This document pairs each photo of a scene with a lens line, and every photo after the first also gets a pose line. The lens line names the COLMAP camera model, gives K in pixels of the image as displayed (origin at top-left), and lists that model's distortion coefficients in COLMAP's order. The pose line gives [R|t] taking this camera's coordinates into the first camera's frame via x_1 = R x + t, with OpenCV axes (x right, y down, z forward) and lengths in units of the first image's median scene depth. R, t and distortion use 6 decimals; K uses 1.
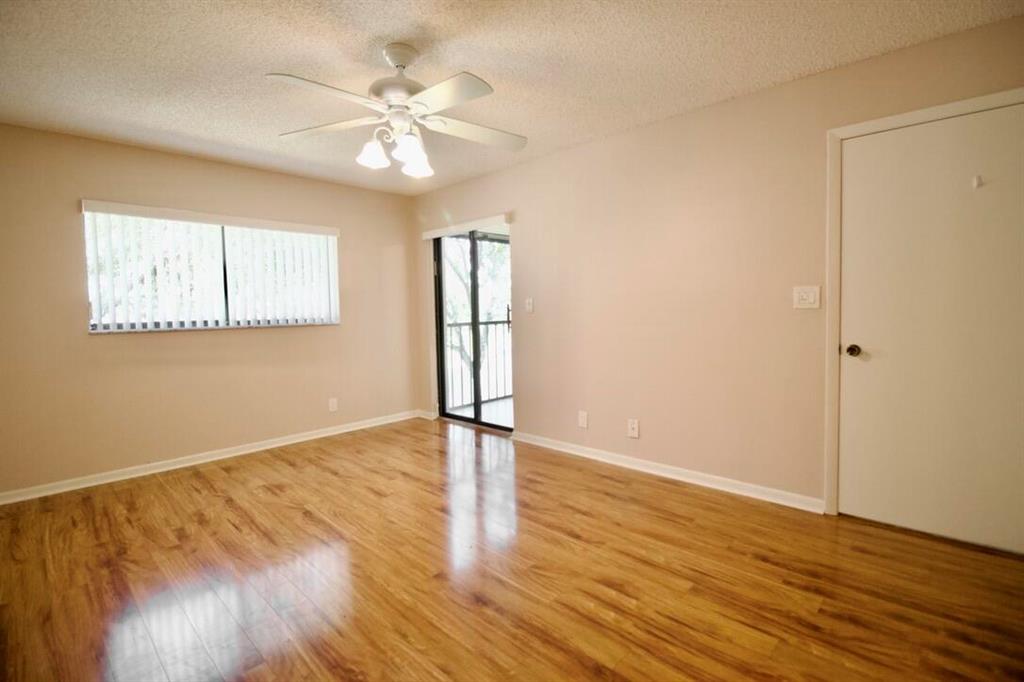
lens RADIAL K [[474.0, 0, 514.6], [0, 474.0, 338.7], [0, 0, 1]] dist [-0.004542, -0.009460]
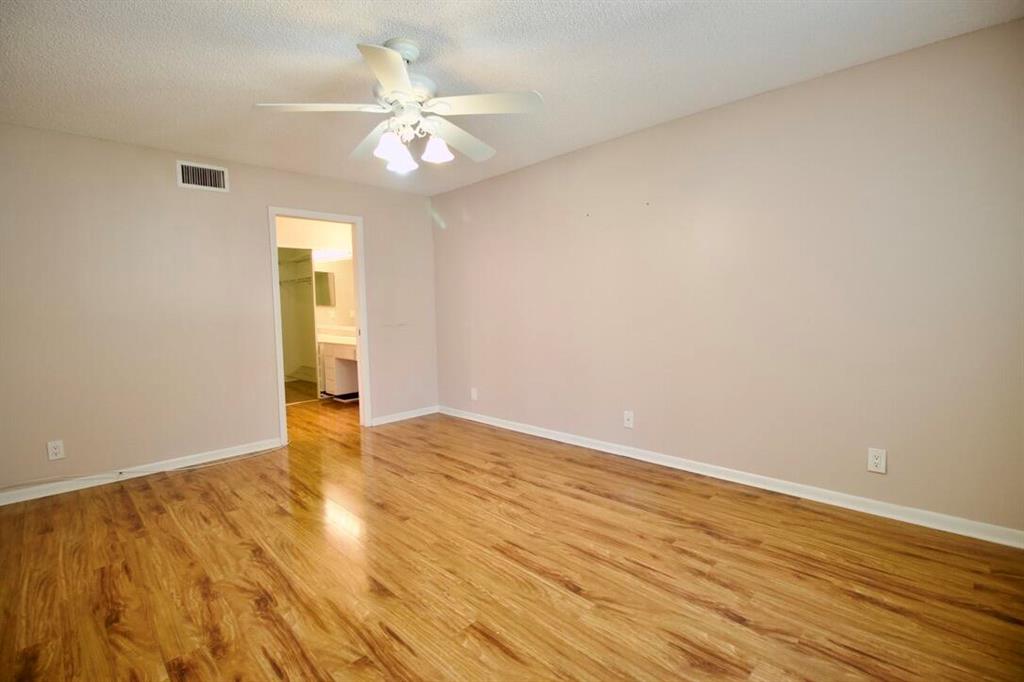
lens RADIAL K [[474.0, 0, 516.5], [0, 474.0, 335.1], [0, 0, 1]] dist [-0.004542, -0.009460]
pose [[-0.998768, 0.043632, 0.023626, -0.427873], [0.046288, 0.990832, 0.126920, -0.112256], [-0.017872, 0.127857, -0.991632, 1.838725]]
